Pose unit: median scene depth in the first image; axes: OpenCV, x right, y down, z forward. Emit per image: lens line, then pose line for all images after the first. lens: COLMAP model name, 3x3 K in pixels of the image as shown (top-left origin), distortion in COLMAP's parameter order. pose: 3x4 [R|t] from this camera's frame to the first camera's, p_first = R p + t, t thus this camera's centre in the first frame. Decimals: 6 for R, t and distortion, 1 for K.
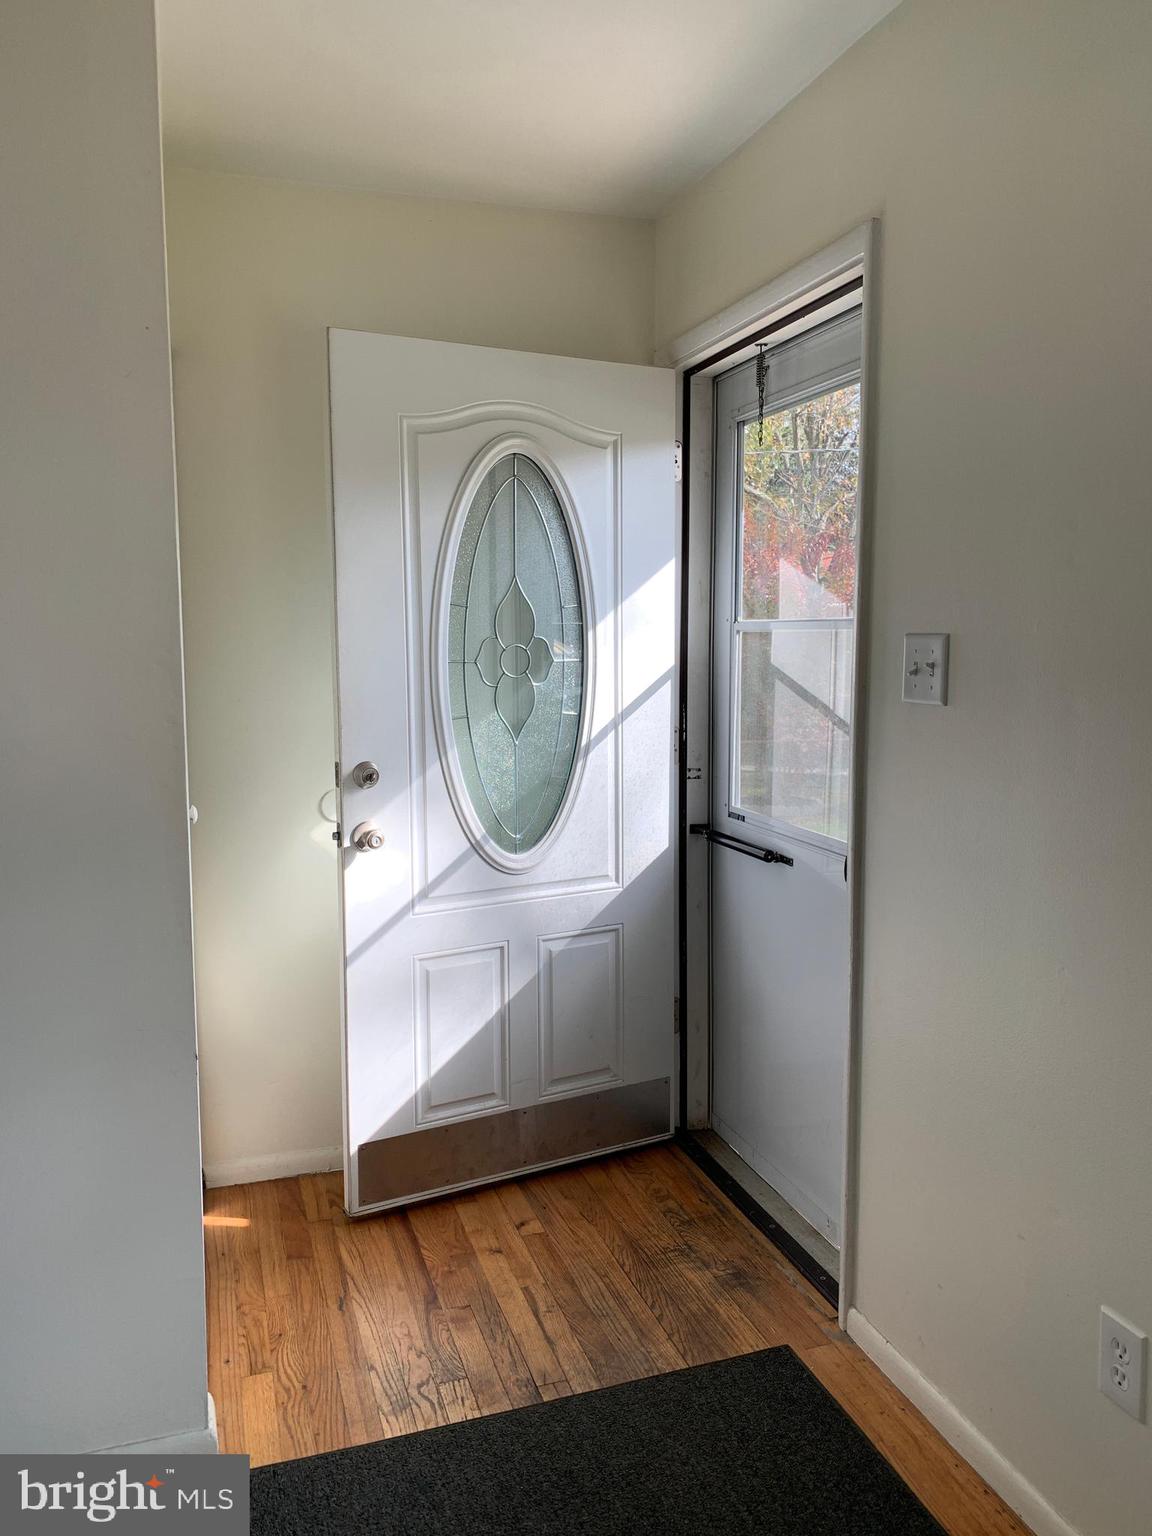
lens RADIAL K [[1177.2, 0, 576.0], [0, 1177.2, 768.0], [0, 0, 1]] dist [0.065747, -0.080152]
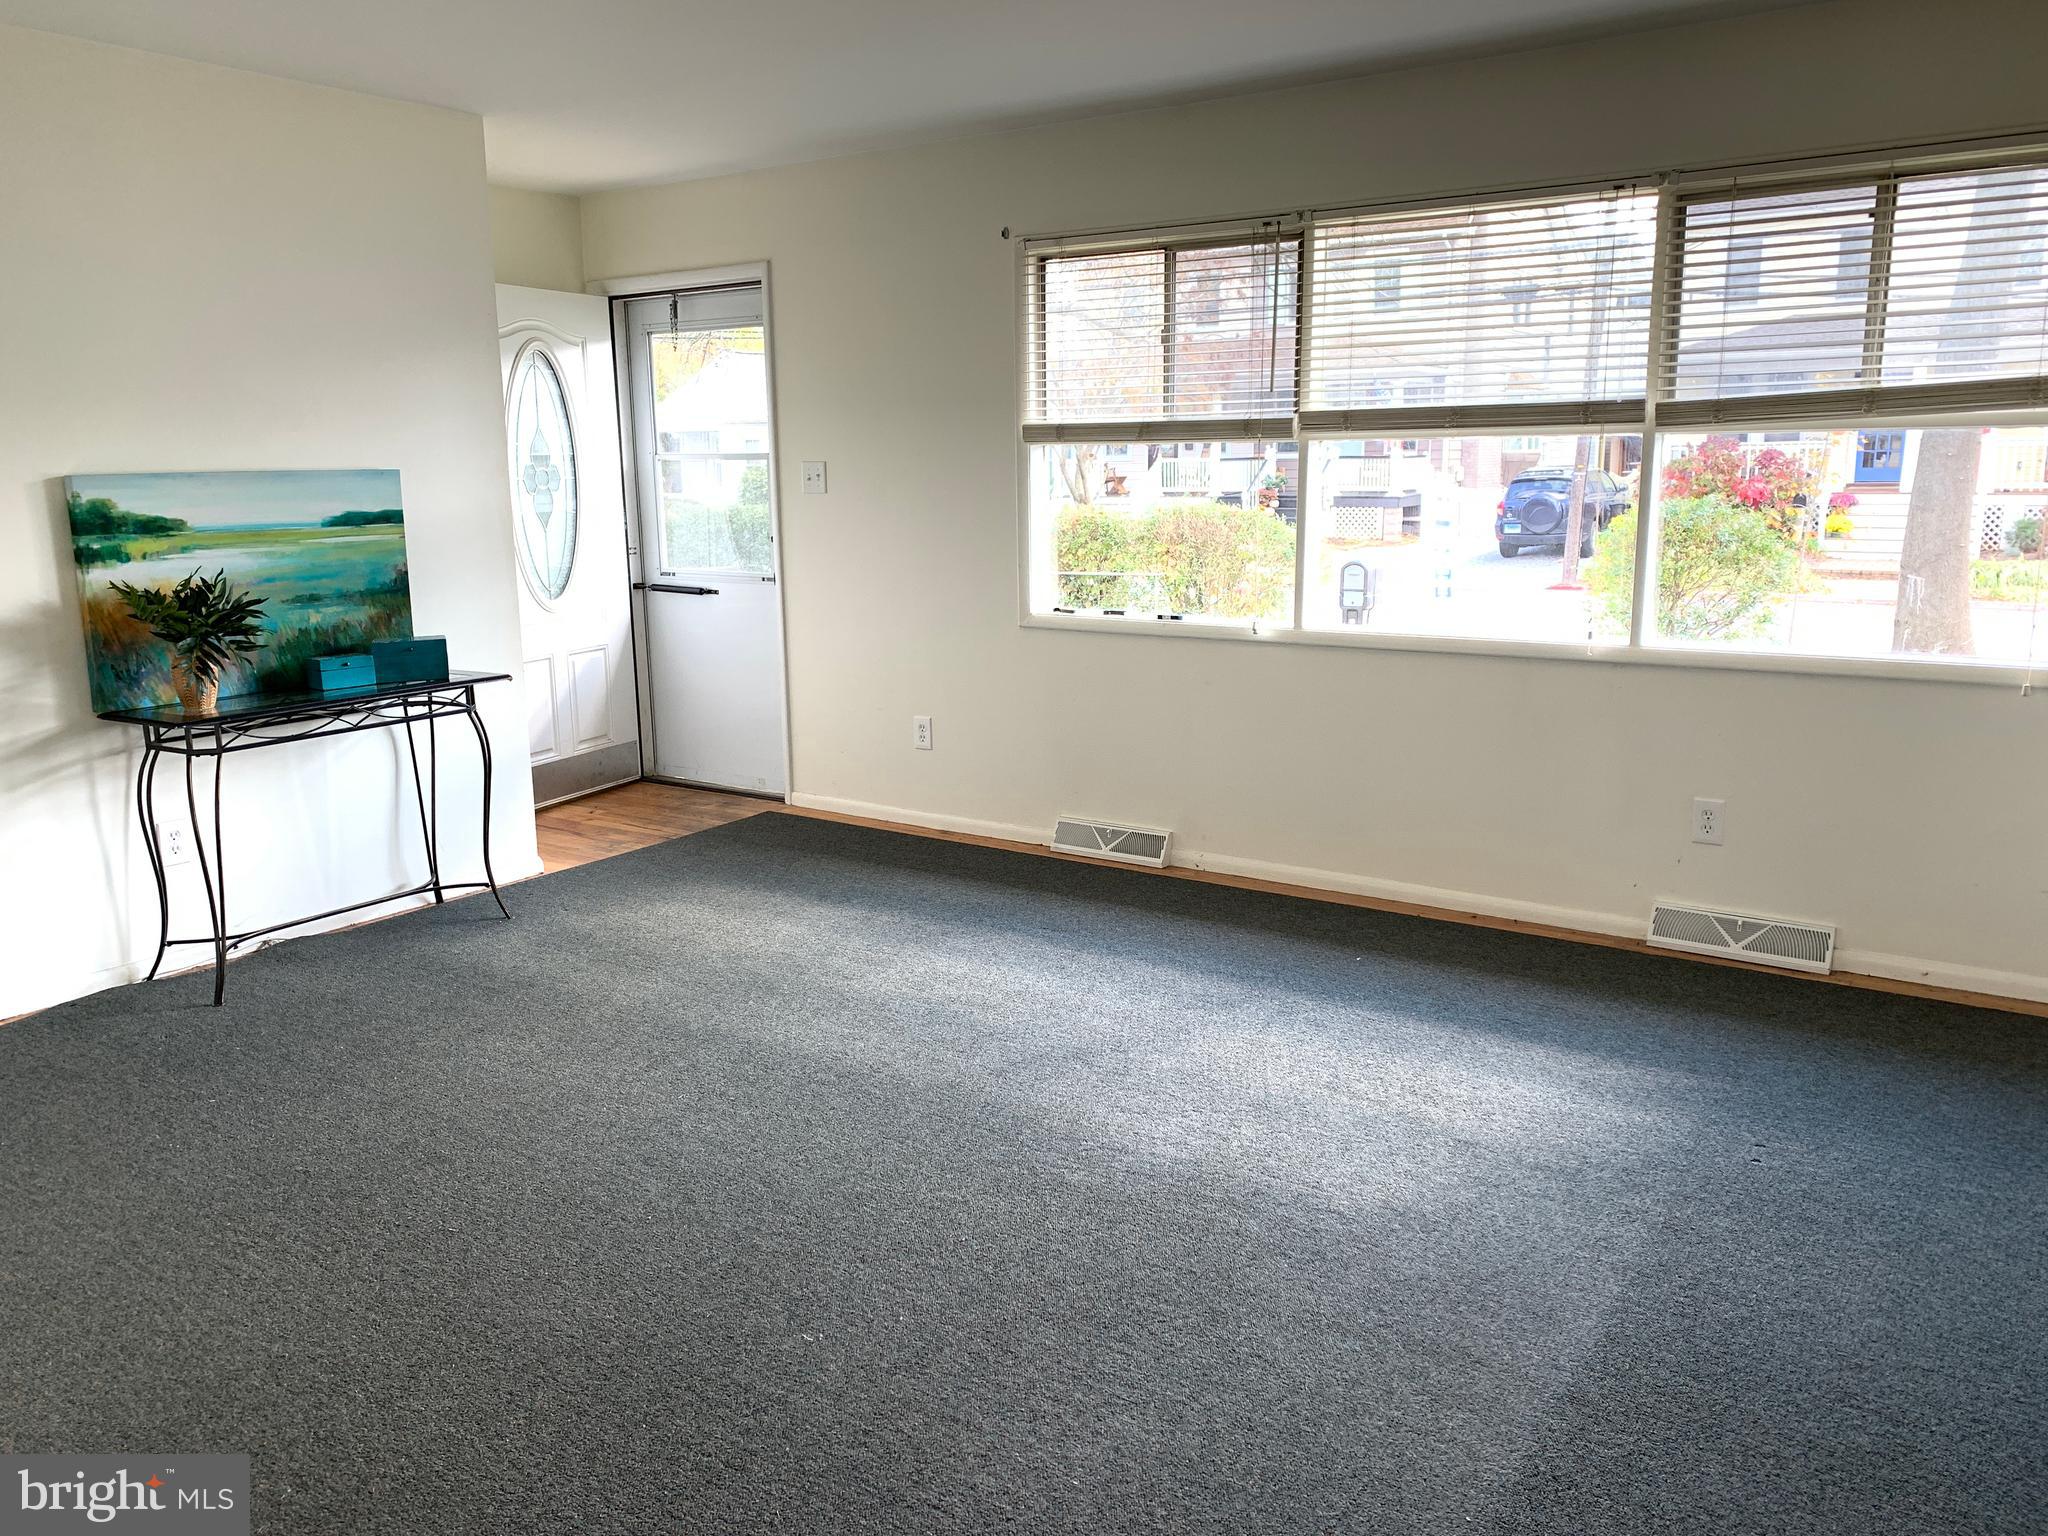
lens RADIAL K [[1569.5, 0, 1024.0], [0, 1569.5, 768.0], [0, 0, 1]] dist [0.065747, -0.080152]
pose [[0.808029, -0.117857, 0.577234, -0.843381], [0.073865, 0.992321, 0.099209, 0.141355], [-0.584494, -0.037526, 0.810530, -1.199833]]
